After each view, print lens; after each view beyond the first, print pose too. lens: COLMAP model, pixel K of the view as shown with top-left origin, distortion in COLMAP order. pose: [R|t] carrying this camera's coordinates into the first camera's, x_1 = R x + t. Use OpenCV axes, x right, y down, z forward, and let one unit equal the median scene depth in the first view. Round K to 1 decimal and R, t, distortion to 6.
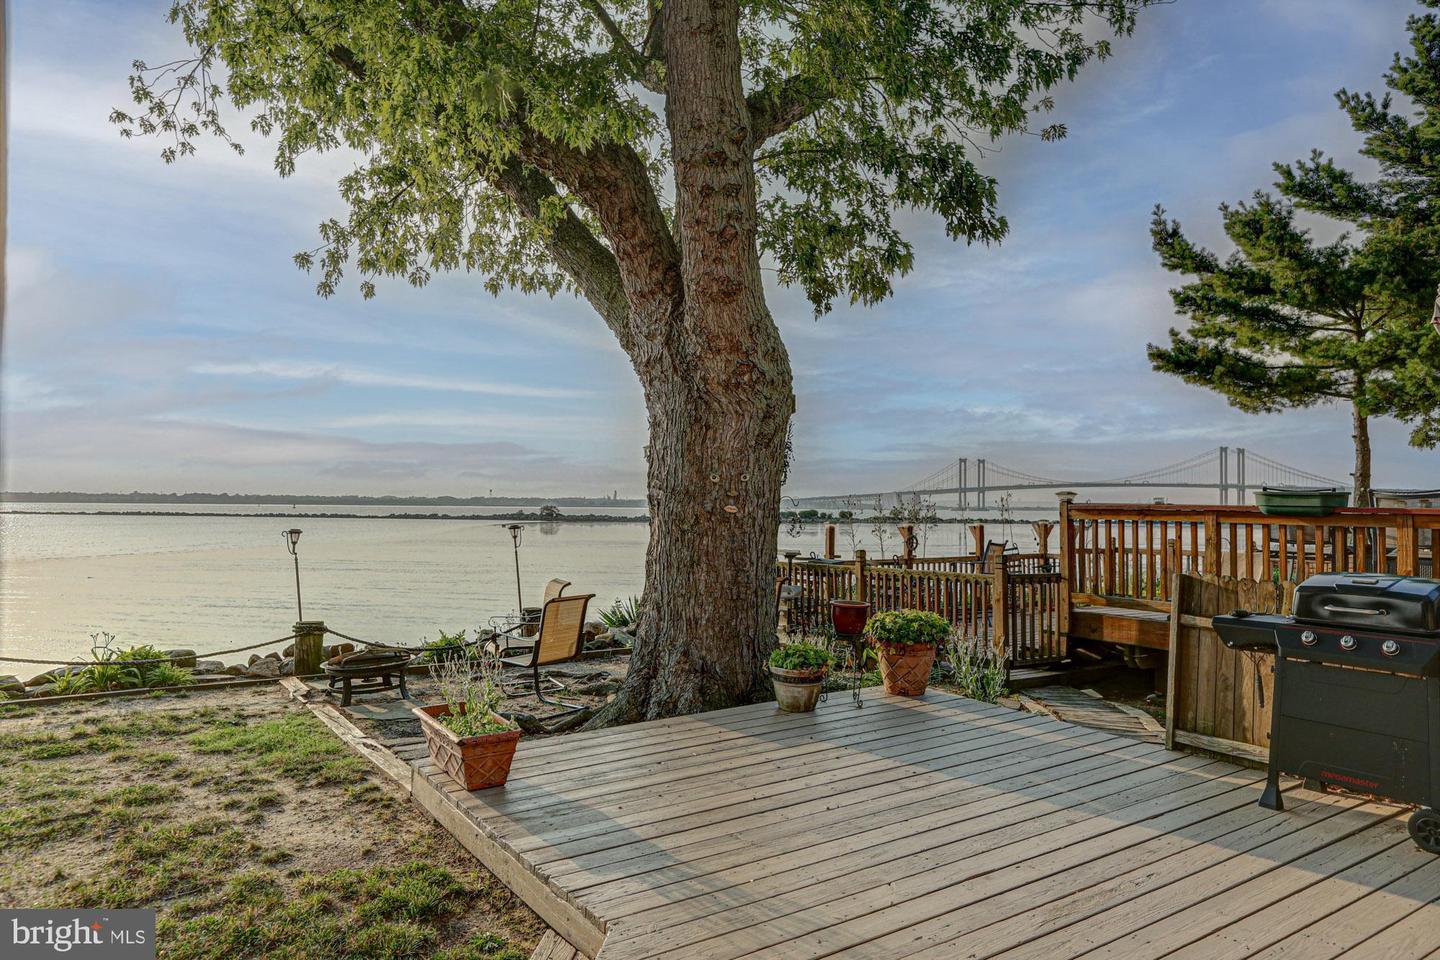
lens RADIAL K [[866.7, 0, 720.0], [0, 866.7, 480.0], [0, 0, 1]] dist [-0.001881, 0.000897]
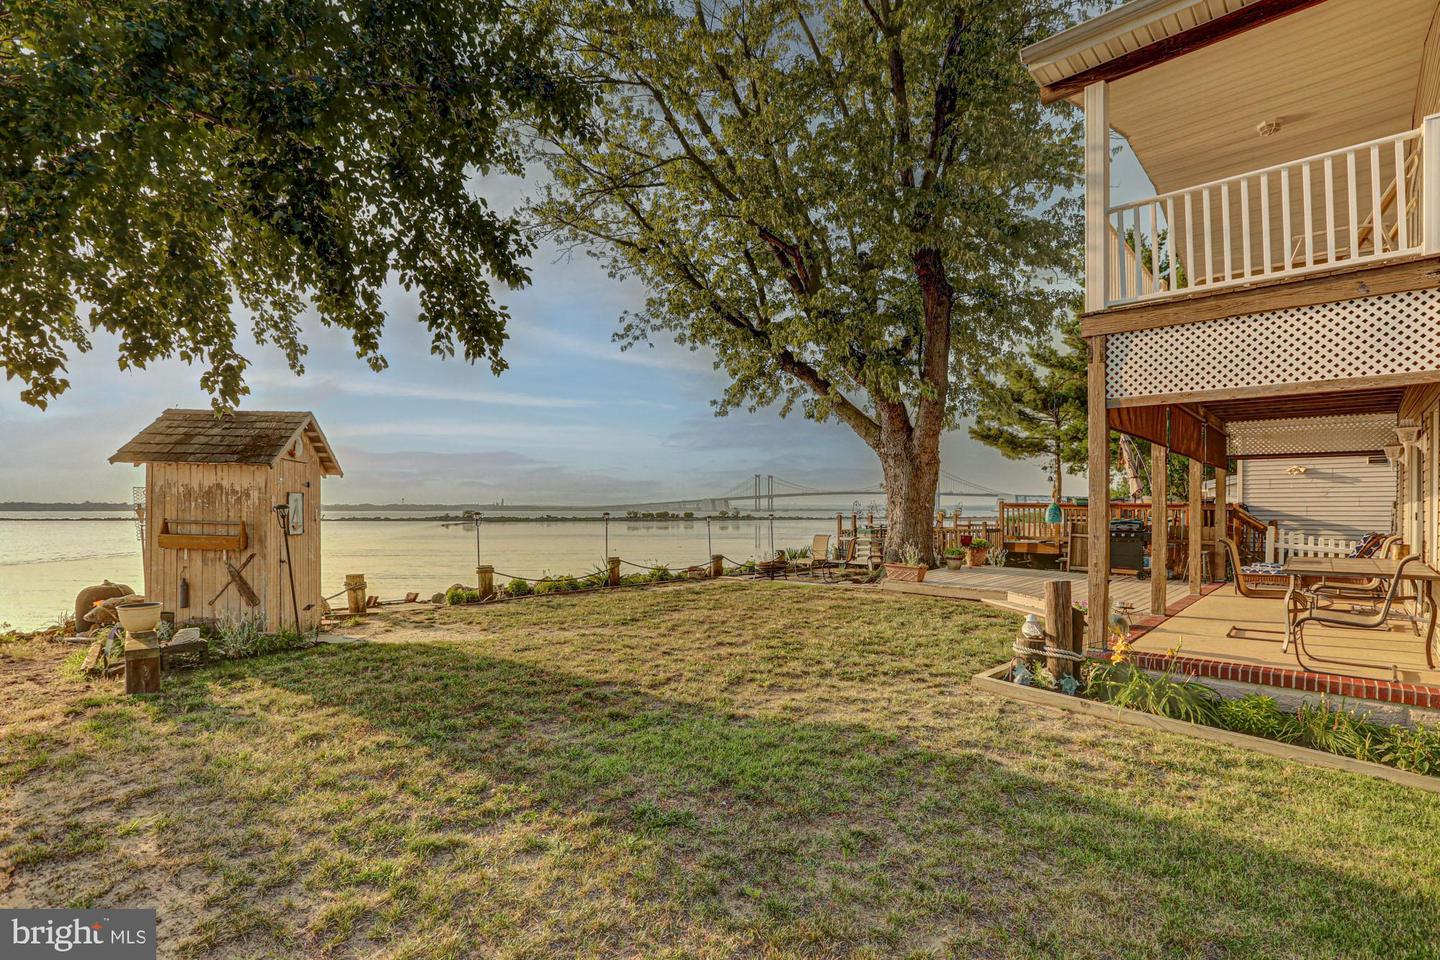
lens RADIAL K [[658.6, 0, 712.9], [0, 658.6, 487.3], [0, 0, 1]] dist [-0.021519, 0.000617]
pose [[0.976033, -0.000845, 0.217620, -0.429675], [0.001562, 0.999994, -0.003125, -0.007680], [-0.217616, 0.003391, 0.976029, -0.374612]]
